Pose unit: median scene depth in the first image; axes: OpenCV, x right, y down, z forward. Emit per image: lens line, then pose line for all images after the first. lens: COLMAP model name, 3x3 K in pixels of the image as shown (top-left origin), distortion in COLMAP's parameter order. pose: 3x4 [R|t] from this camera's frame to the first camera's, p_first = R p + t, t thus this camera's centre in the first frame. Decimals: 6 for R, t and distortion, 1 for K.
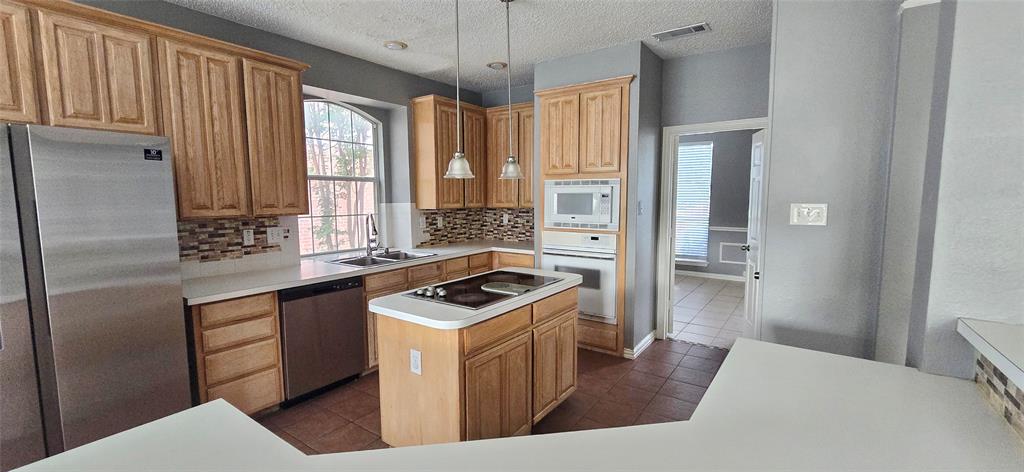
lens RADIAL K [[420.9, 0, 508.7], [0, 420.9, 236.6], [0, 0, 1]] dist [0.003059, -0.001651]
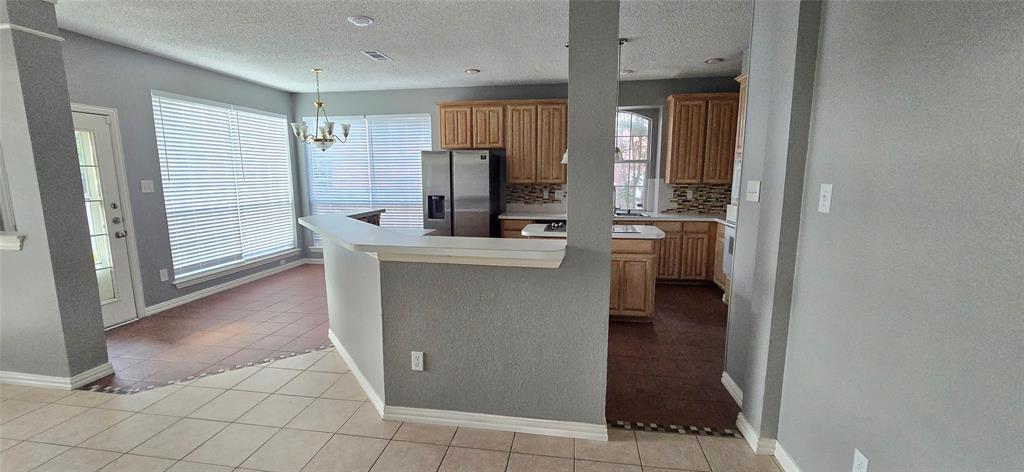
lens RADIAL K [[420.9, 0, 508.0], [0, 420.9, 238.1], [0, 0, 1]] dist [0.003059, -0.001651]
pose [[0.452121, 0.138641, -0.881116, 1.125509], [-0.087422, 0.989978, 0.110912, 0.001189], [0.887662, 0.026883, 0.459710, -0.048347]]
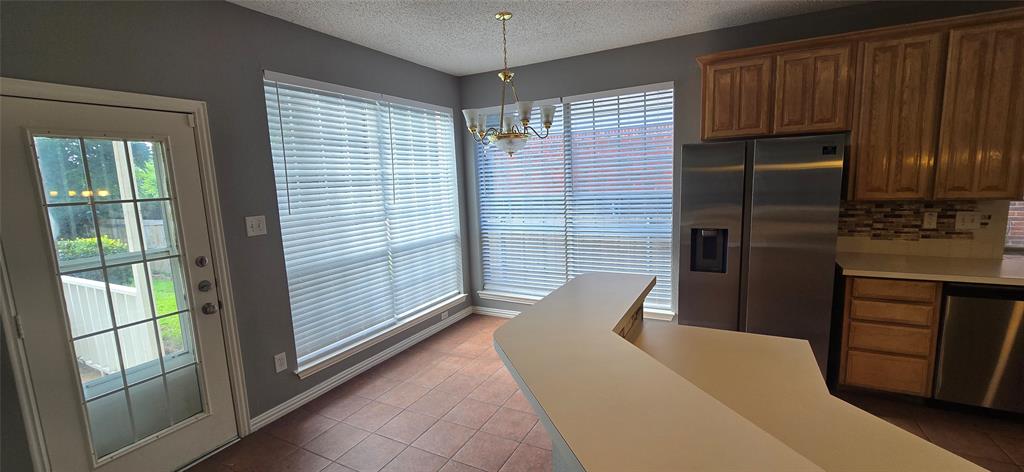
lens RADIAL K [[420.9, 0, 509.7], [0, 420.9, 236.8], [0, 0, 1]] dist [0.003059, -0.001651]
pose [[0.140033, 0.139585, -0.980259, 0.200757], [-0.058836, 0.989437, 0.132487, -0.034482], [0.988397, 0.039122, 0.146766, -0.081153]]
